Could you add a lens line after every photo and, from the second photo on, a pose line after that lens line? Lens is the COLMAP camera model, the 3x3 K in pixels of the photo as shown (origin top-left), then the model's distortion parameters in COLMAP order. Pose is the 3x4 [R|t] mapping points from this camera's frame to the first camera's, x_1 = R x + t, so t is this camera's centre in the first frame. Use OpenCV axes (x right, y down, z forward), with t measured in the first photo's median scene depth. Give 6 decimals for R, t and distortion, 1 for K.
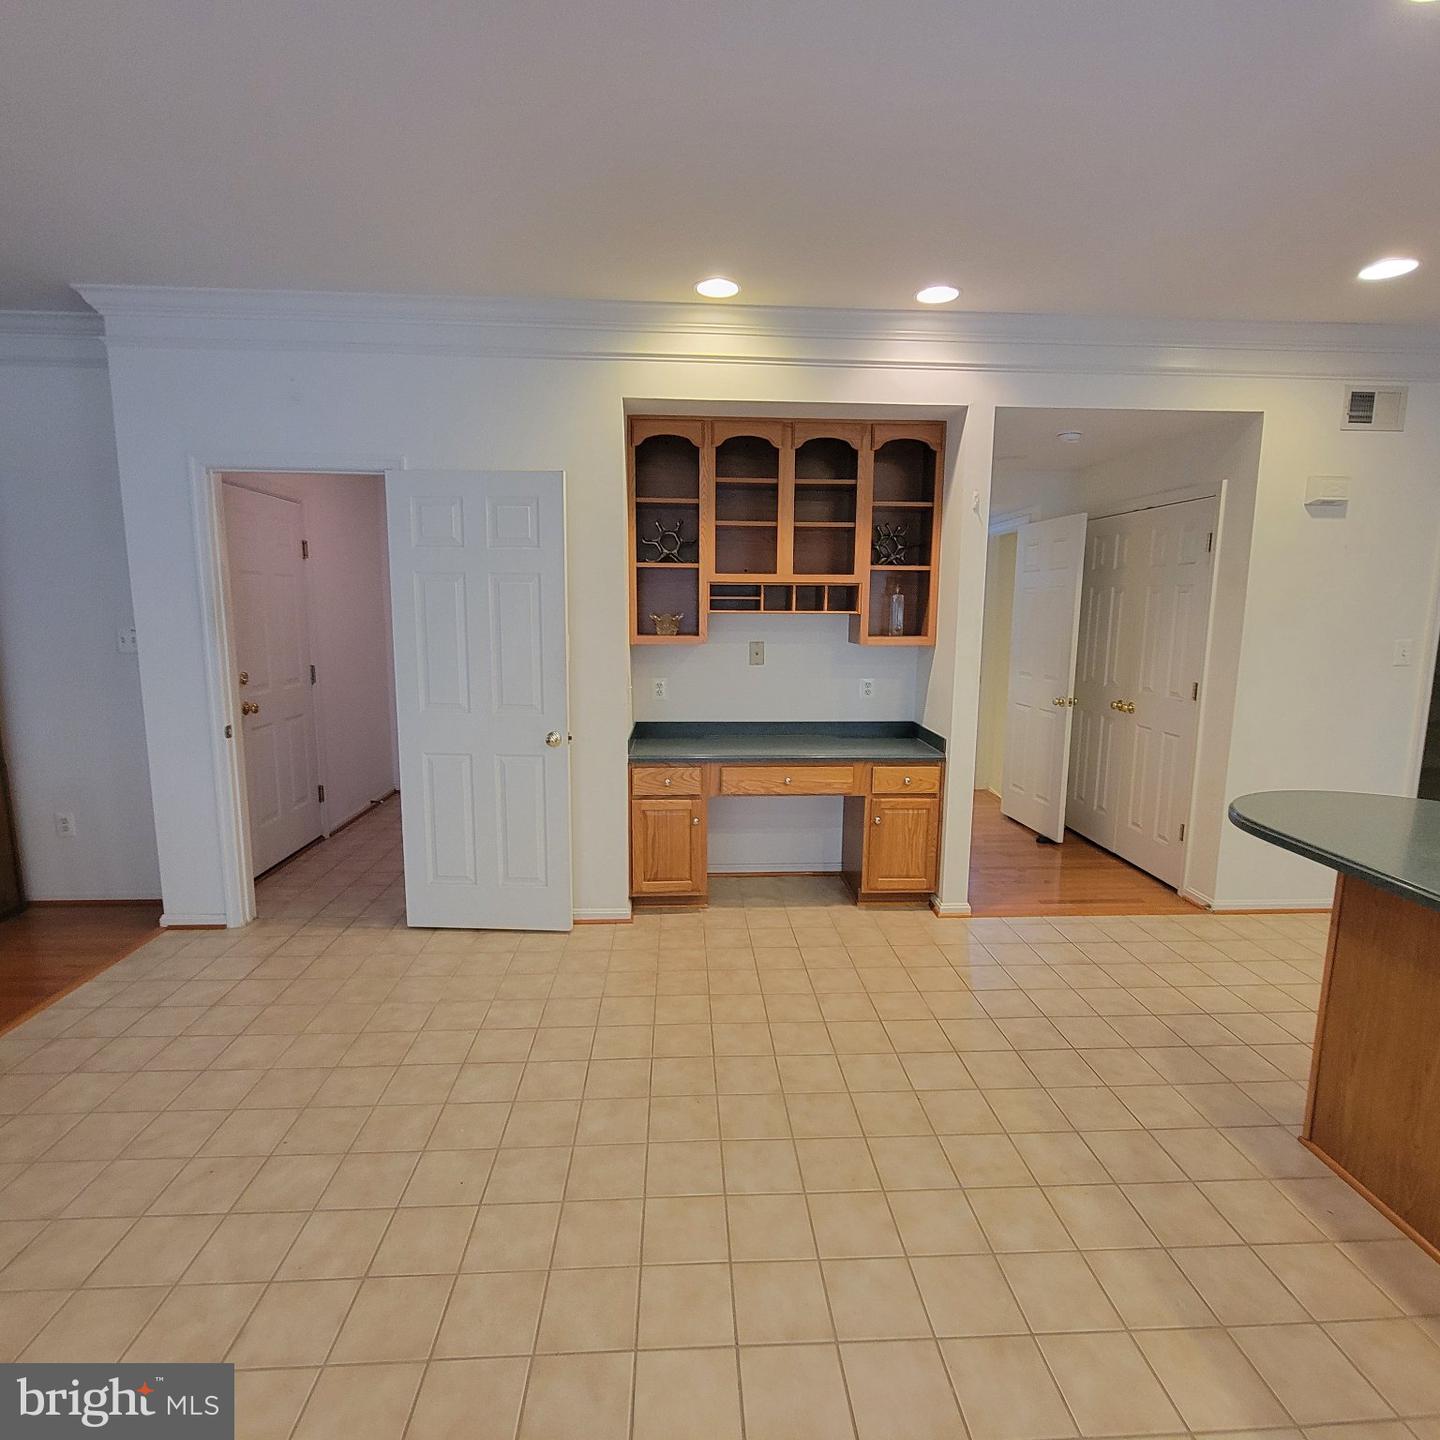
lens RADIAL K [[781.4, 0, 729.6], [0, 781.4, 720.5], [0, 0, 1]] dist [0.002770, 0.000361]
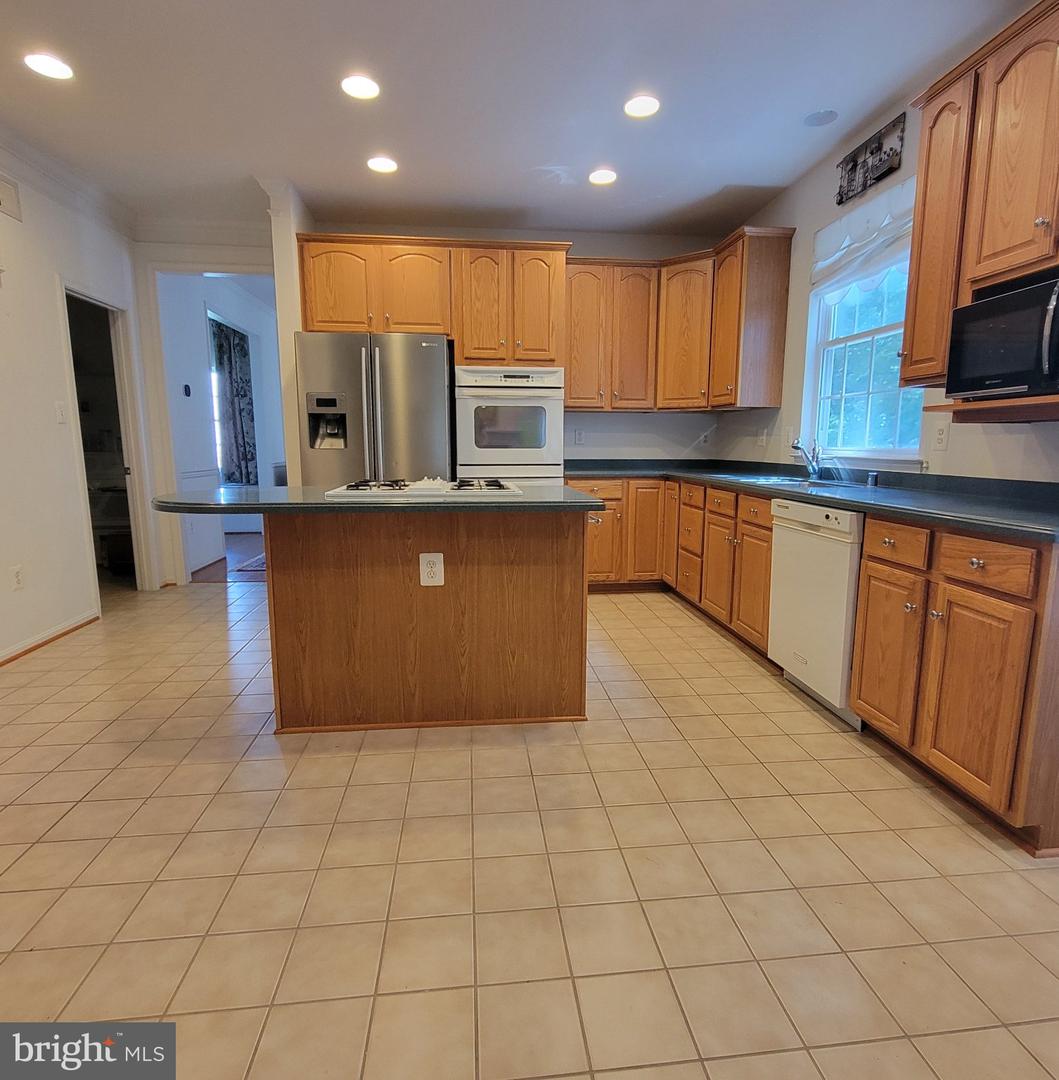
lens RADIAL K [[625.9, 0, 536.8], [0, 625.9, 539.6], [0, 0, 1]] dist [-0.002095, 0.001764]
pose [[-0.056604, -0.162729, 0.985046, -0.193706], [0.146911, 0.974530, 0.169433, 0.053359], [-0.987529, 0.154305, -0.031255, 0.323346]]
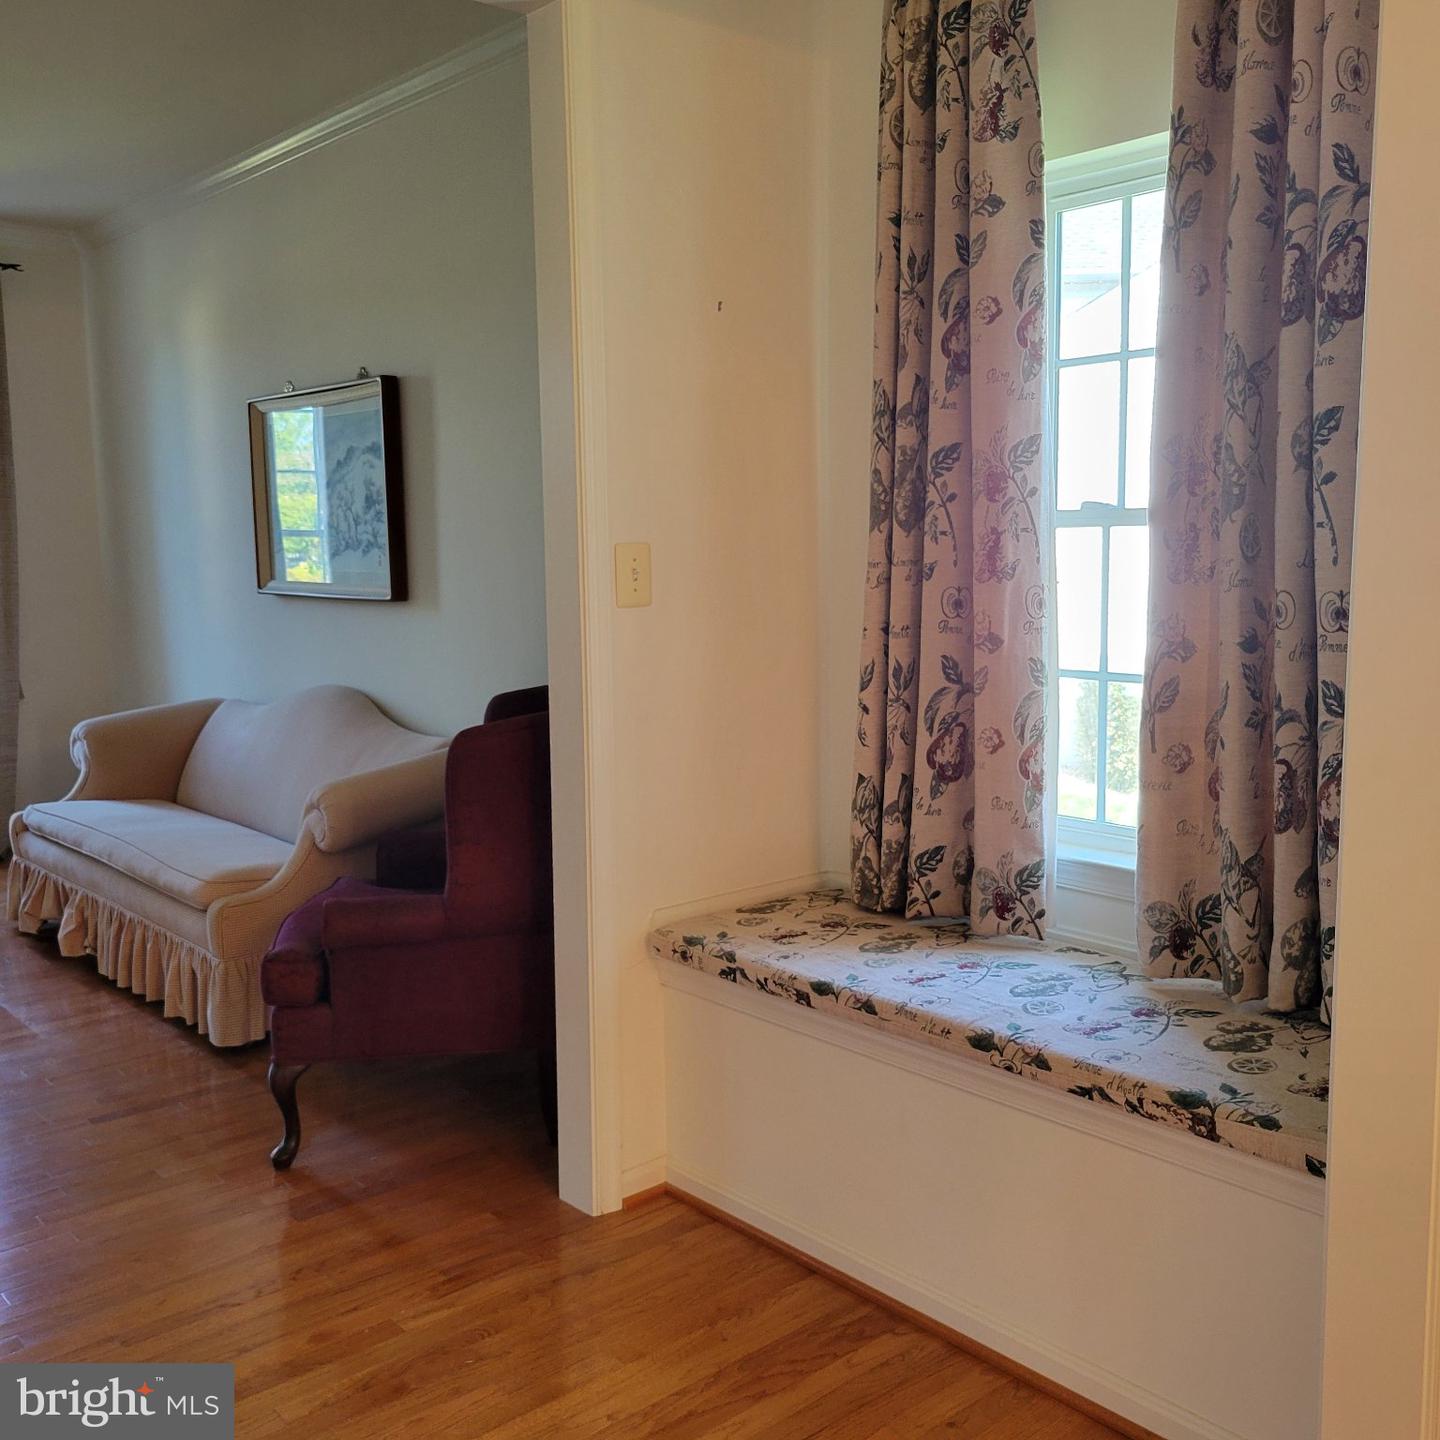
lens RADIAL K [[1431.7, 0, 701.8], [0, 1431.7, 735.9], [0, 0, 1]] dist [0.041193, -0.006883]
pose [[0.790776, -0.099135, 0.604025, 1.541487], [0.109086, 0.993825, 0.020297, -0.083062], [-0.602307, 0.049841, 0.796707, 0.893440]]
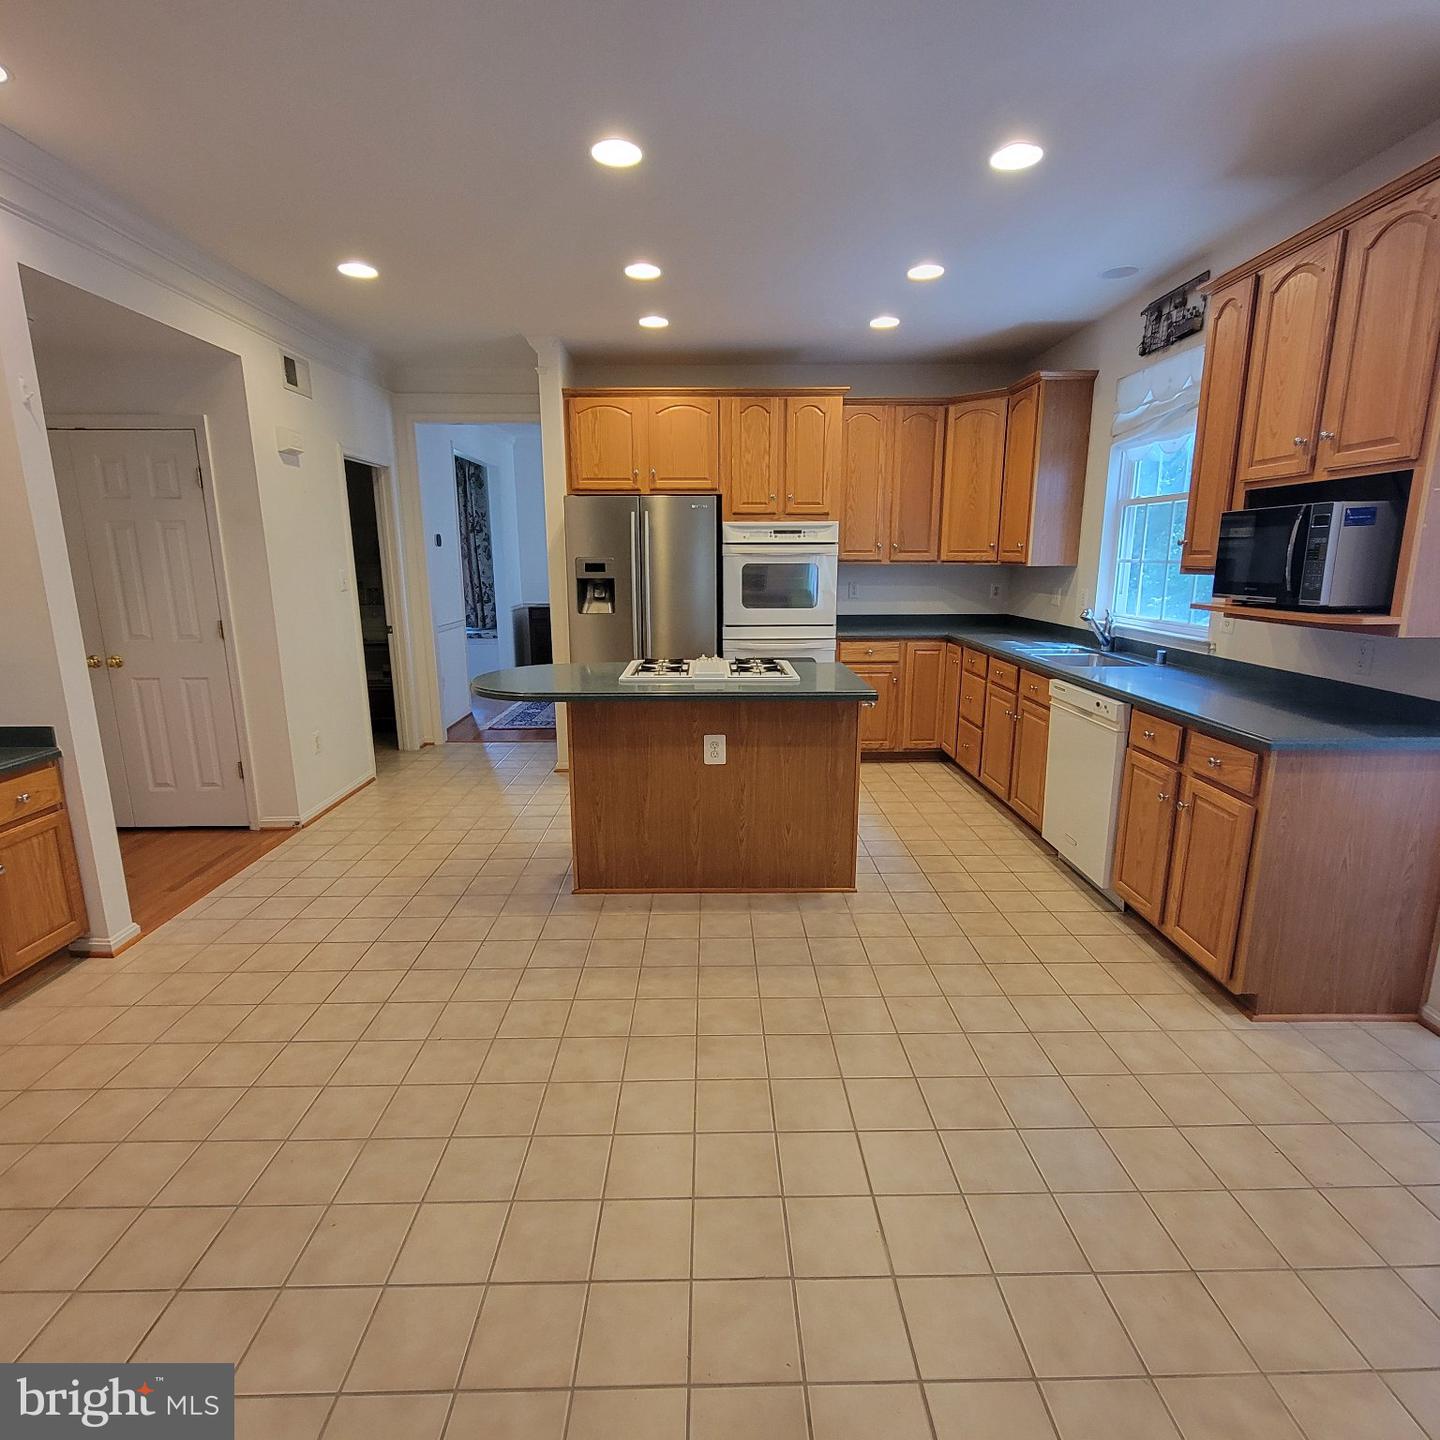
lens RADIAL K [[776.9, 0, 720.0], [0, 776.9, 720.0], [0, 0, 1]] dist [-0.000676, -0.001022]
pose [[0.041421, -0.217972, 0.975076, -0.401541], [0.154187, 0.965617, 0.209308, -0.037784], [-0.987173, 0.141674, 0.073605, 0.340692]]
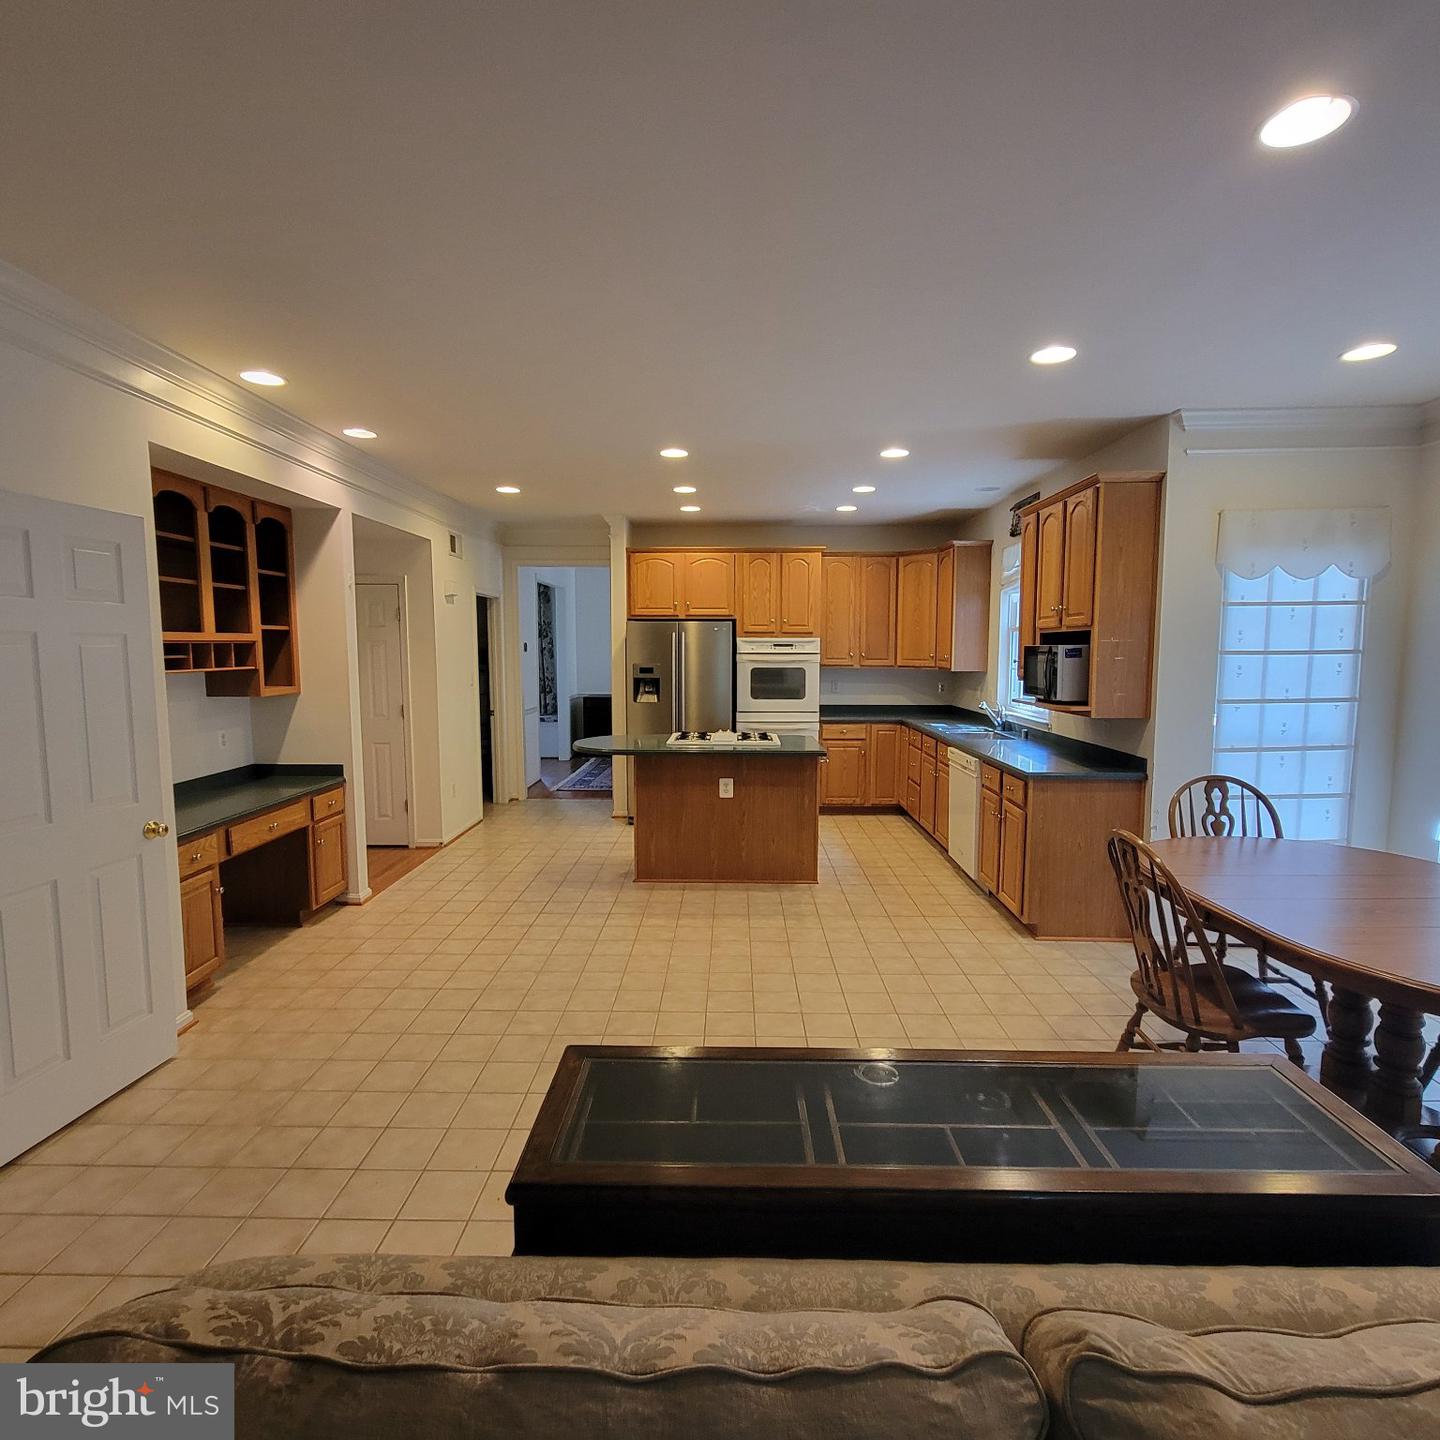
lens RADIAL K [[776.9, 0, 720.0], [0, 776.9, 720.0], [0, 0, 1]] dist [-0.000676, -0.001022]
pose [[0.074096, -0.104560, 0.991755, -0.922411], [0.149801, 0.984371, 0.092589, -0.072933], [-0.985936, 0.141706, 0.088601, 0.286036]]
